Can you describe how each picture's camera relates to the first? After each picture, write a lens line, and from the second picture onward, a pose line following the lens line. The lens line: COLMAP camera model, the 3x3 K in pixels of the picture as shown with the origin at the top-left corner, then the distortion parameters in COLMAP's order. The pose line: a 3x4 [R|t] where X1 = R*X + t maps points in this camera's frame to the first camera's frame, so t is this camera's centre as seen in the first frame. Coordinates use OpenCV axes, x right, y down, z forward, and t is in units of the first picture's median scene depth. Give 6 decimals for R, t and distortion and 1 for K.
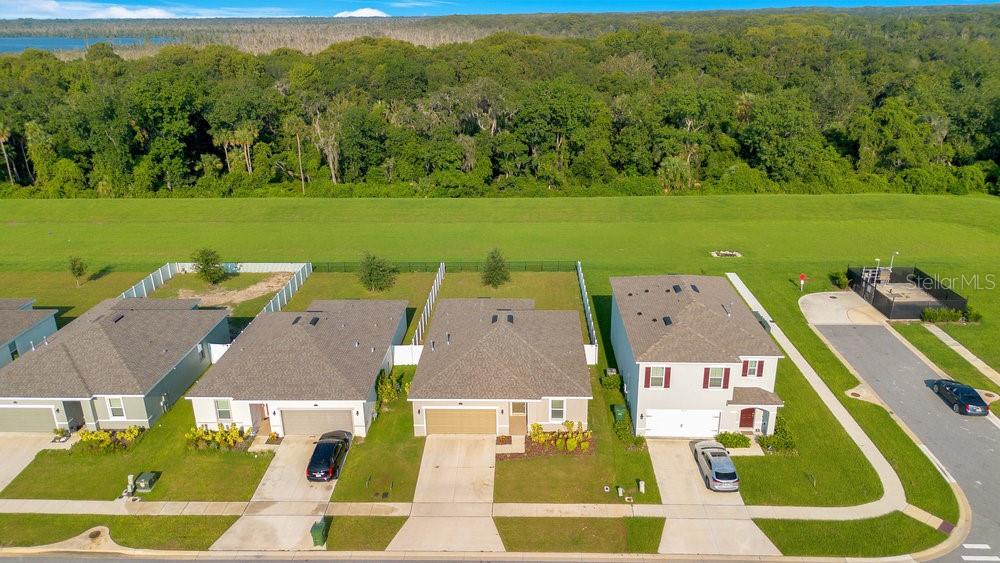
lens RADIAL K [[704.6, 0, 500.0], [0, 704.6, 281.5], [0, 0, 1]] dist [0.082859, -0.092679]
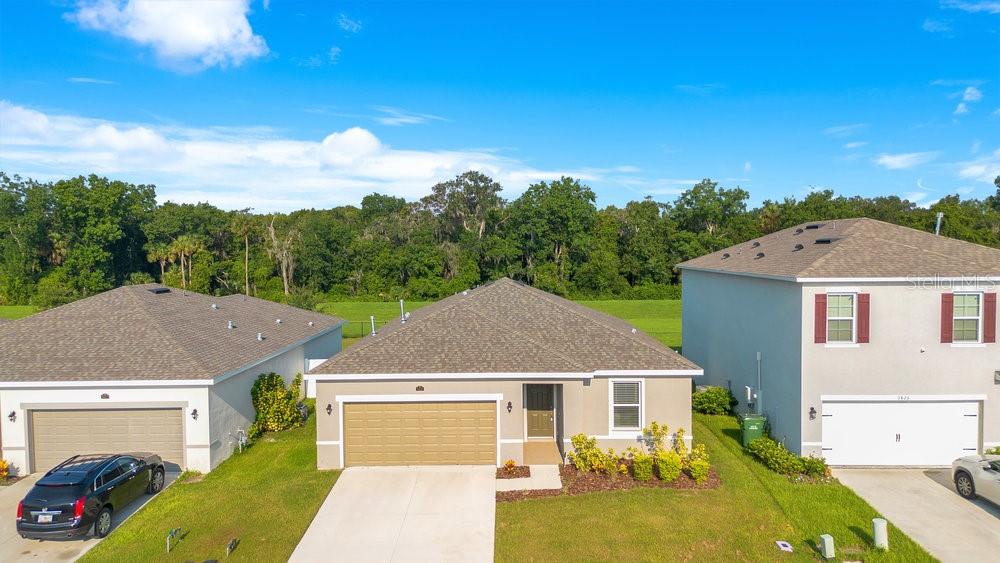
lens RADIAL K [[704.6, 0, 500.0], [0, 704.6, 281.5], [0, 0, 1]] dist [0.082859, -0.092679]
pose [[0.999755, 0.002796, 0.021946, -0.012958], [0.004070, 0.951795, -0.306707, 0.240164], [-0.021745, 0.306721, 0.951551, 0.514725]]
